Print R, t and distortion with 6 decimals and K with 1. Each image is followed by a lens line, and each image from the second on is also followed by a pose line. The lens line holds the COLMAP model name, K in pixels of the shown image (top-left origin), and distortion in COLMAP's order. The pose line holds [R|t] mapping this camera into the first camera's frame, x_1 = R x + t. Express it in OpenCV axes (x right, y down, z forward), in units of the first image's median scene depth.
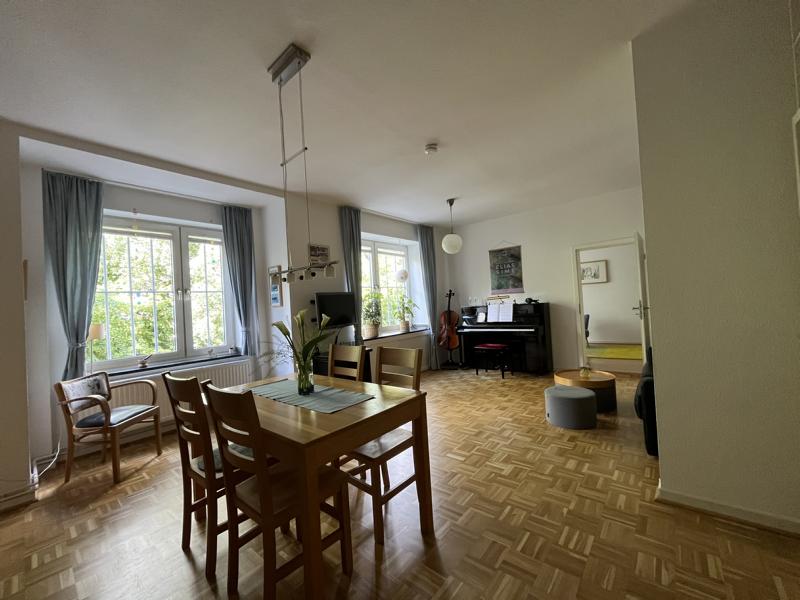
lens RADIAL K [[321.9, 0, 396.2], [0, 321.9, 300.6], [0, 0, 1]] dist [-0.000675, 0.000027]
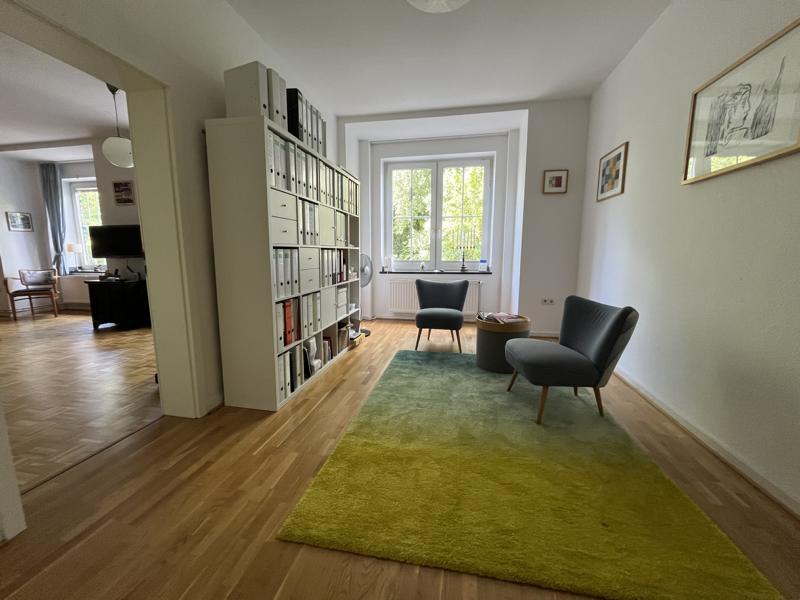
lens RADIAL K [[321.9, 0, 398.8], [0, 321.9, 298.8], [0, 0, 1]] dist [-0.000675, 0.000027]
pose [[0.497939, 0.179438, -0.848445, 1.748301], [-0.019805, 0.980457, 0.195734, -0.020453], [0.866986, -0.080660, 0.491762, 1.785817]]
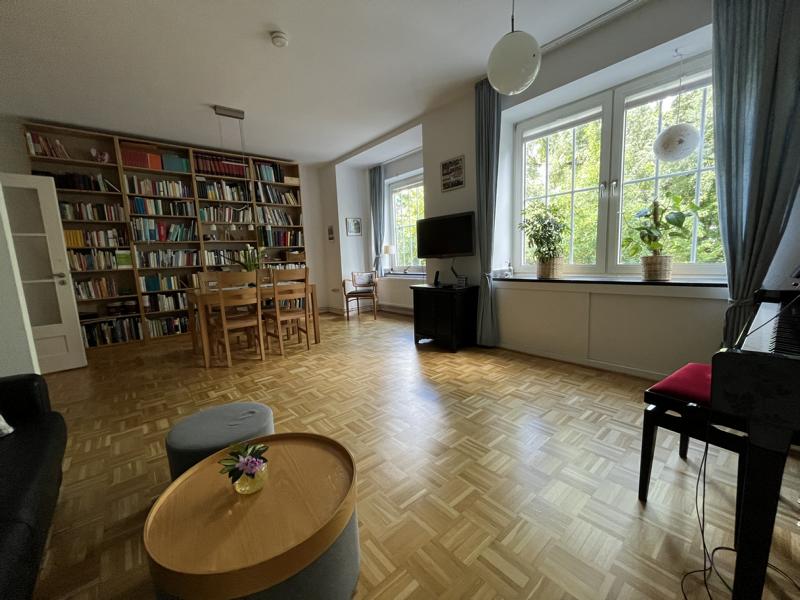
lens RADIAL K [[321.9, 0, 397.2], [0, 321.9, 297.8], [0, 0, 1]] dist [-0.000675, 0.000027]
pose [[-0.153380, 0.190676, -0.969596, 0.976029], [0.066177, 0.980986, 0.182447, 0.032267], [0.985949, -0.036181, -0.163082, 1.411162]]
